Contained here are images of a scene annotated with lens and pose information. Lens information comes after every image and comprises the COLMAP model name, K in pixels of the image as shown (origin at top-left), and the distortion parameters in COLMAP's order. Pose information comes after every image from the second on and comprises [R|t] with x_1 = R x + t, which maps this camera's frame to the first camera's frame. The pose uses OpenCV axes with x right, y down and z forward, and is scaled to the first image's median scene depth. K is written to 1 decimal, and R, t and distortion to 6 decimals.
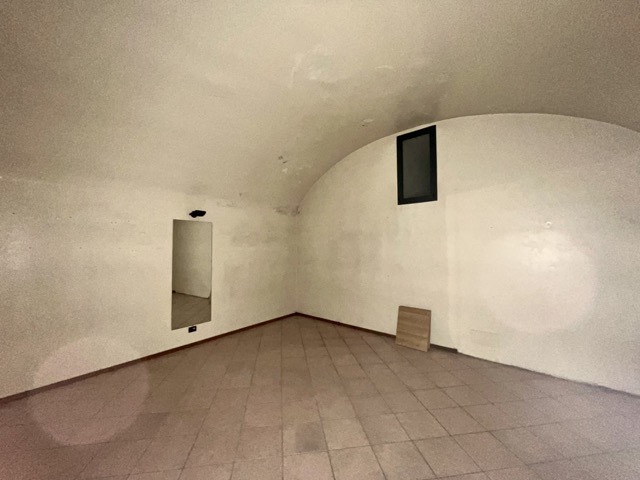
lens RADIAL K [[255.2, 0, 318.4], [0, 255.2, 238.0], [0, 0, 1]] dist [0.000757, 0.000039]
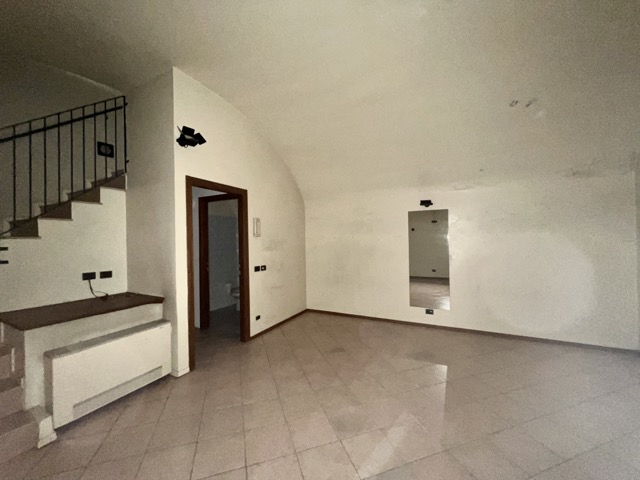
lens RADIAL K [[255.2, 0, 318.2], [0, 255.2, 240.5], [0, 0, 1]] dist [0.000757, 0.000039]
pose [[0.195165, 0.006640, -0.980748, 0.472456], [0.056306, 0.998252, 0.017963, 0.013946], [0.979153, -0.058728, 0.194450, 0.360495]]
